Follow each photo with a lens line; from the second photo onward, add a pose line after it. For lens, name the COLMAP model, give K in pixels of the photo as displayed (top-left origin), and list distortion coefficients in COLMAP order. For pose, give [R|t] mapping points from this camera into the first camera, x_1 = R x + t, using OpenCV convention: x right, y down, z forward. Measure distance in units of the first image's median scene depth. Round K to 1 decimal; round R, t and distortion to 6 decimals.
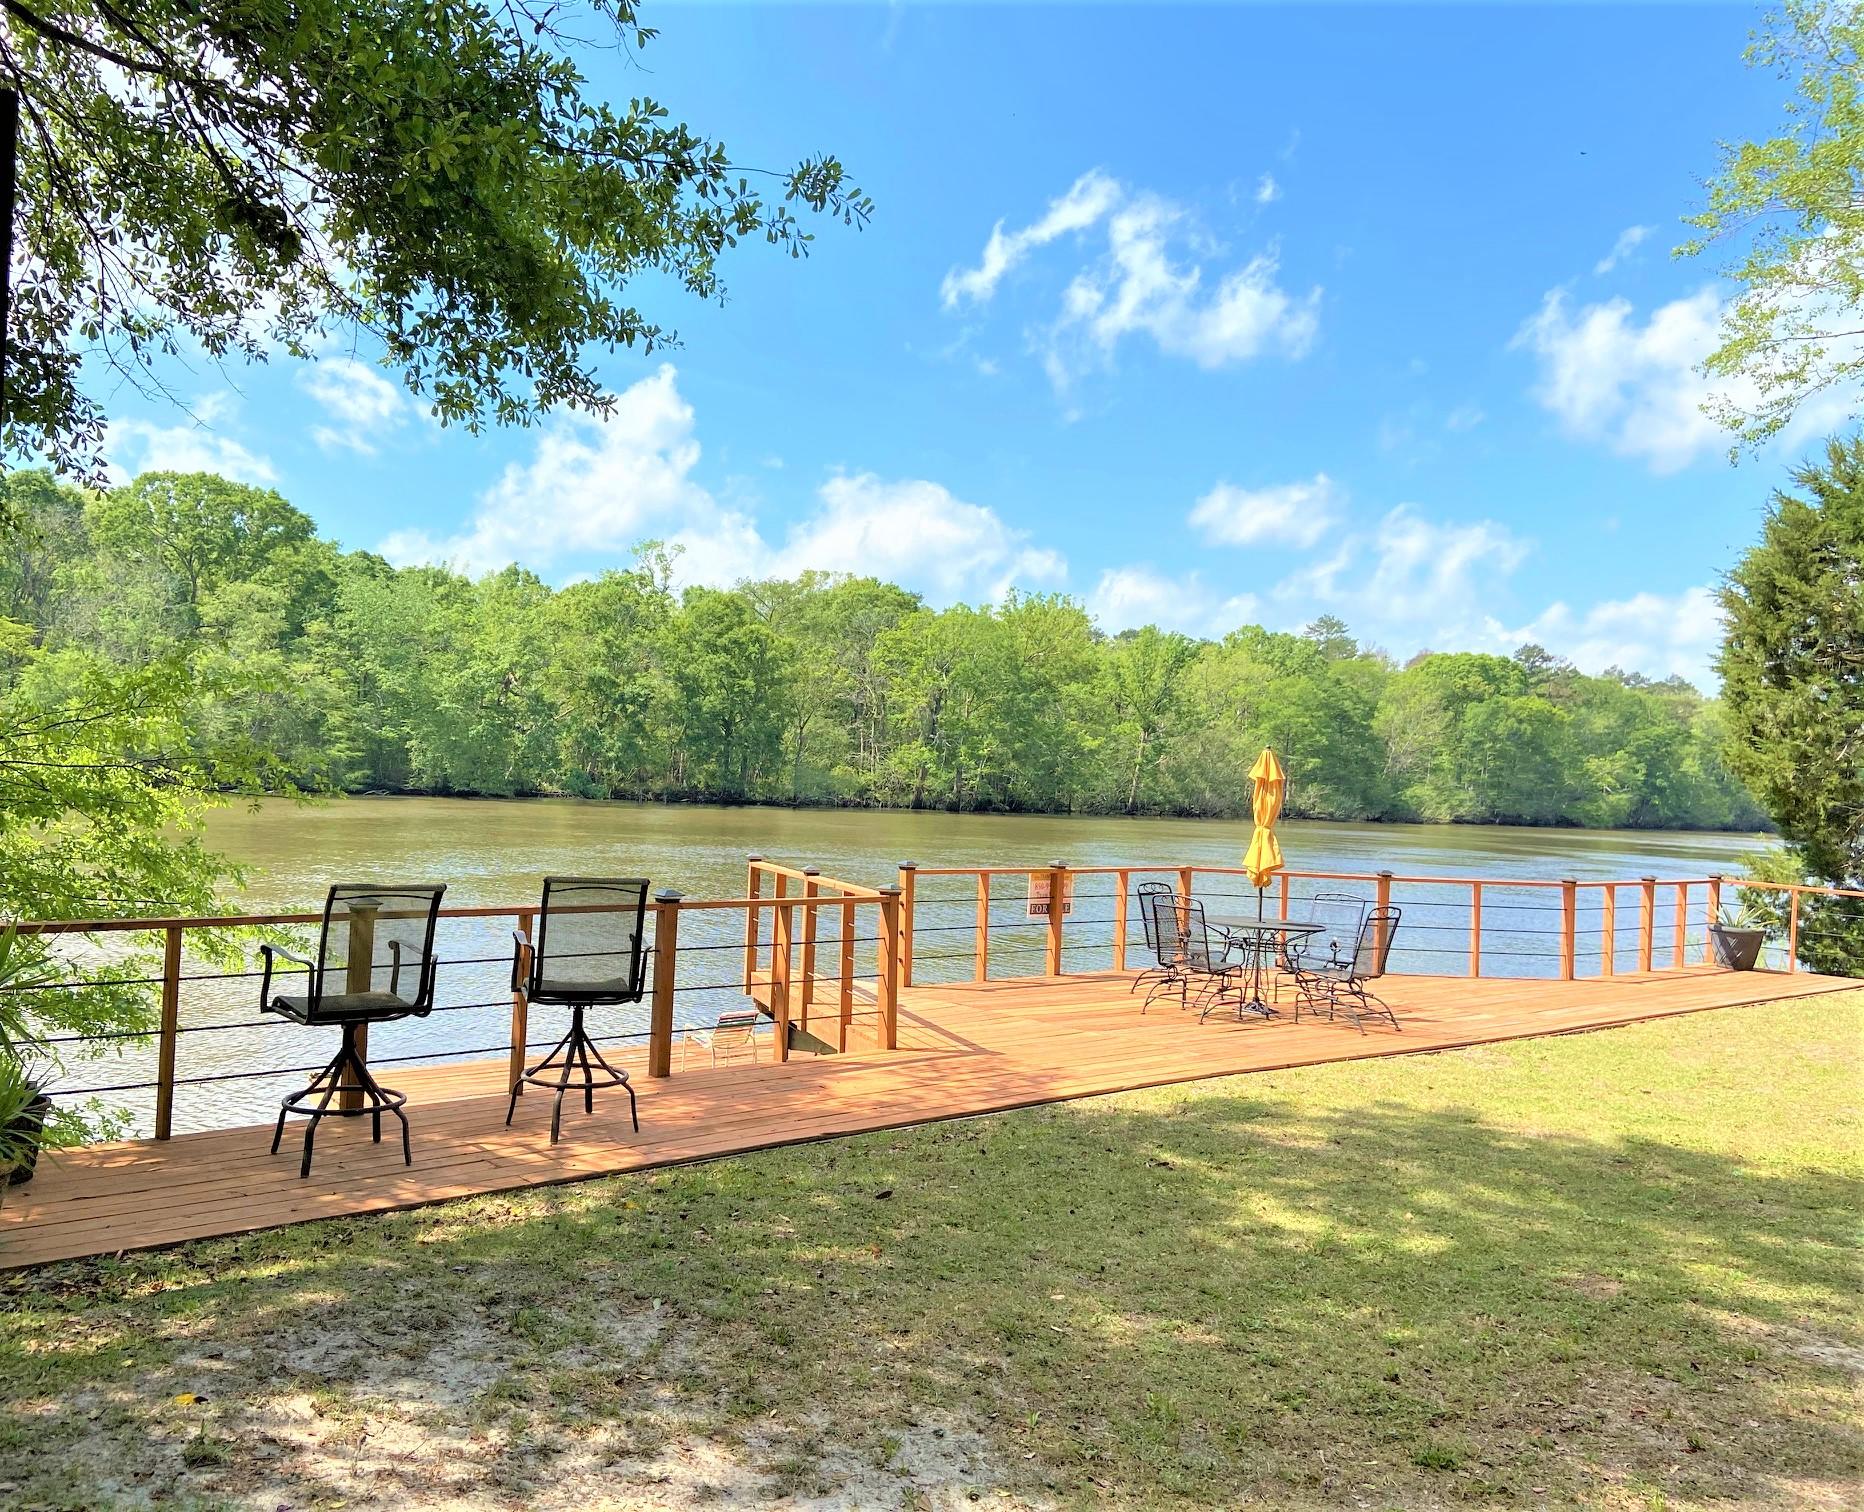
lens RADIAL K [[1539.6, 0, 843.6], [0, 1539.6, 761.2], [0, 0, 1]] dist [0.101188, -0.134238]
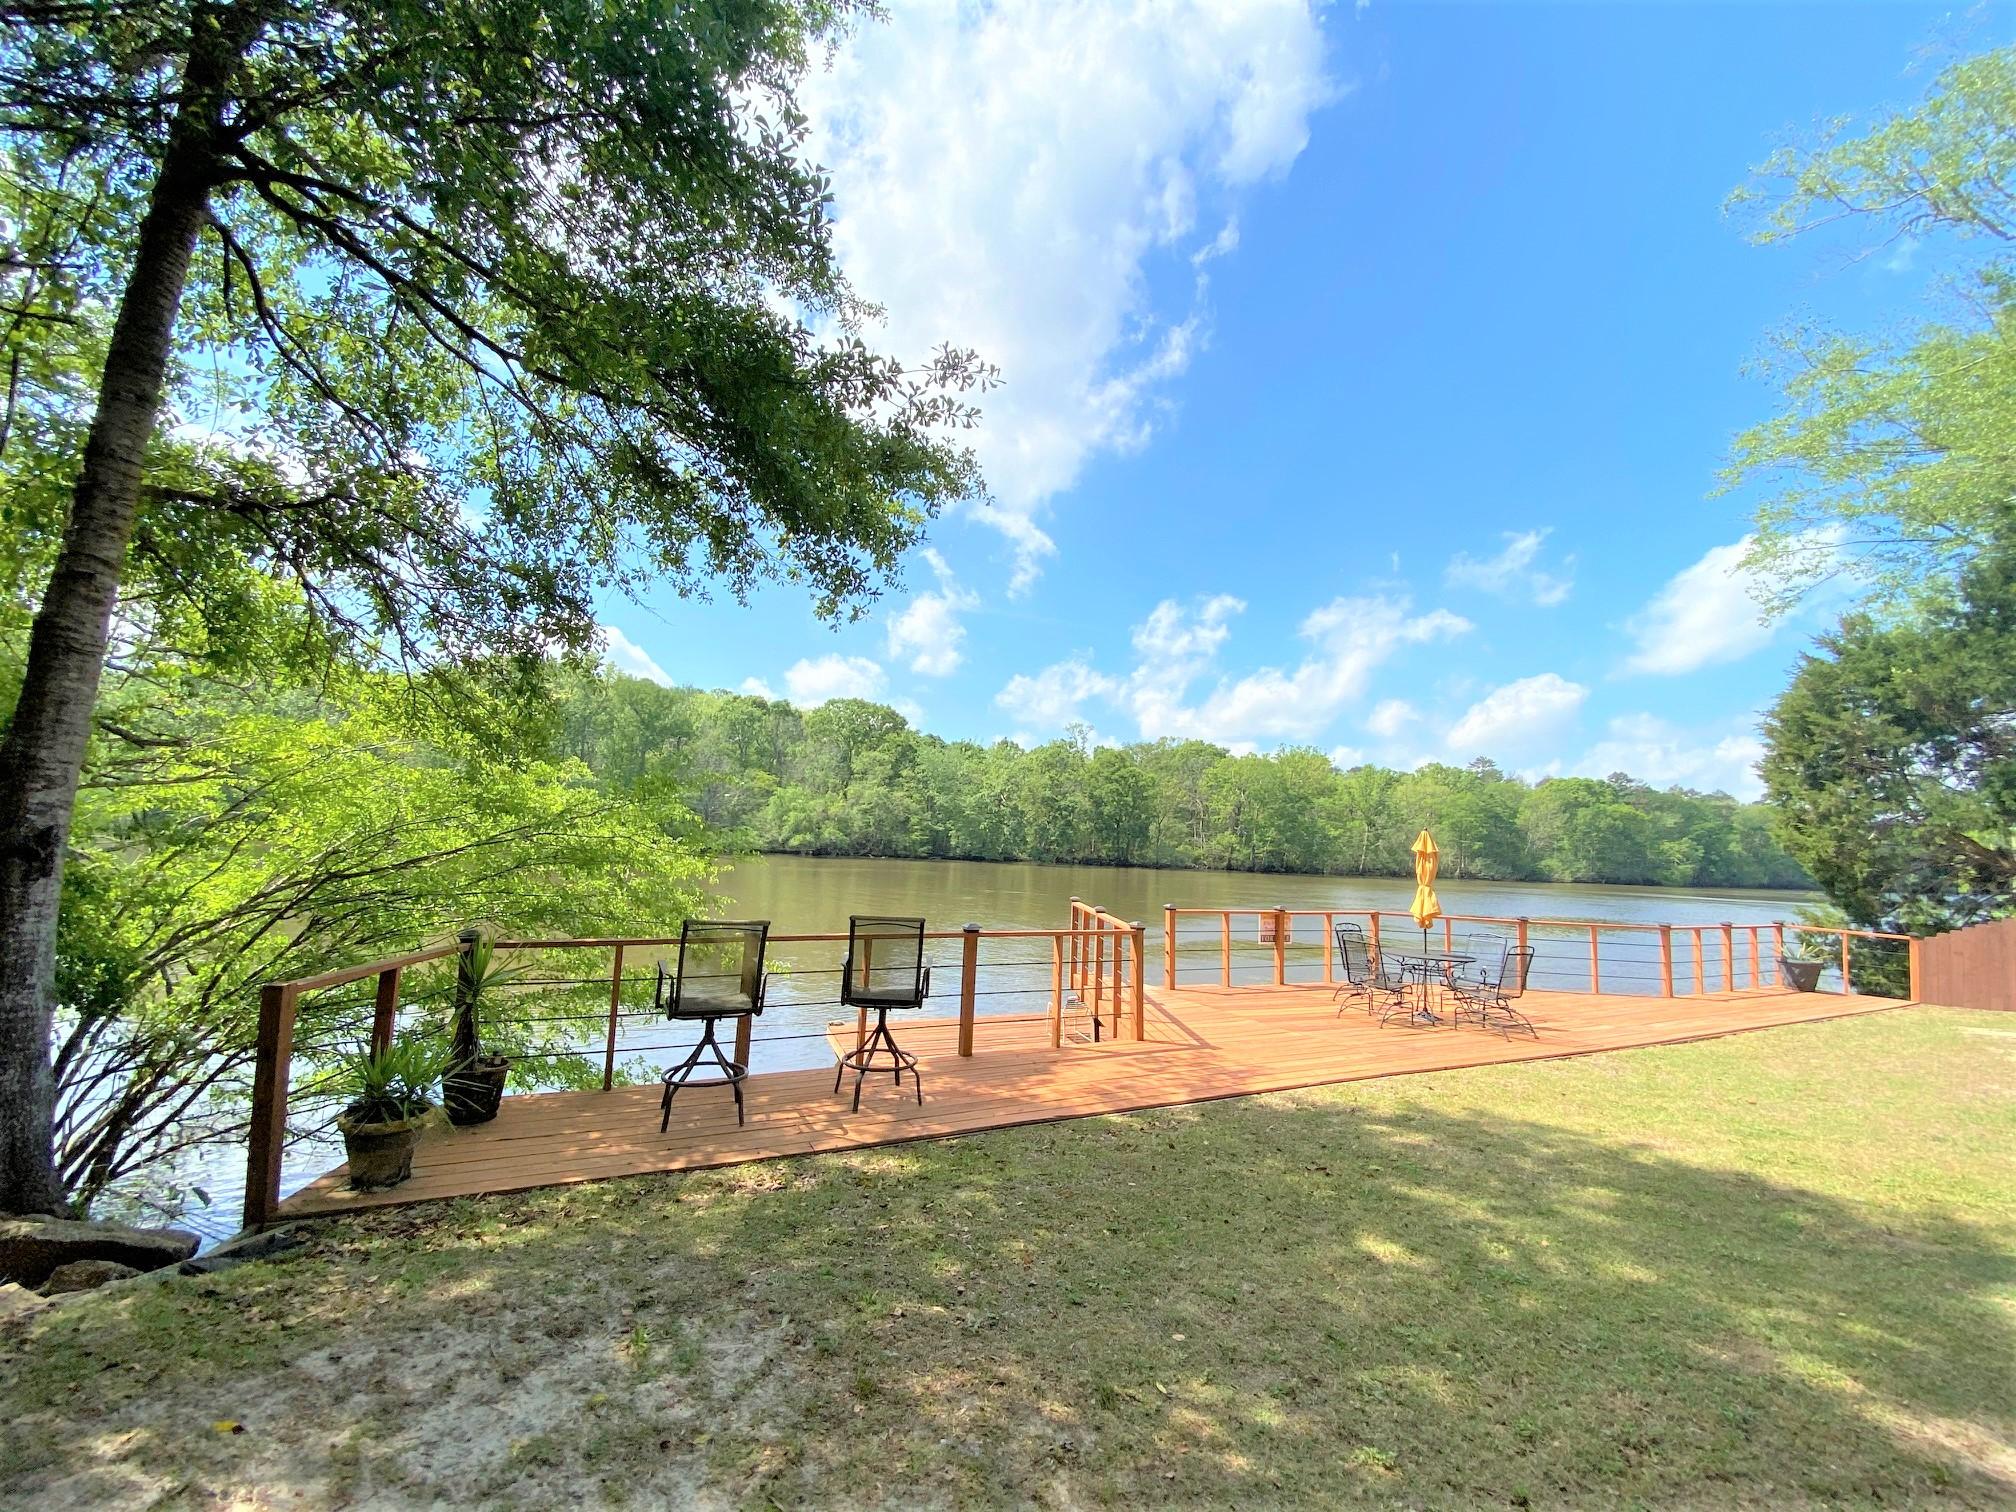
lens RADIAL K [[829.5, 0, 974.4], [0, 829.5, 754.4], [0, 0, 1]] dist [0.000206, -0.018913]
pose [[0.968771, -0.022050, -0.246974, 0.039283], [-0.004166, 0.994450, -0.105127, 0.002510], [0.247921, 0.102873, 0.963303, 0.098994]]
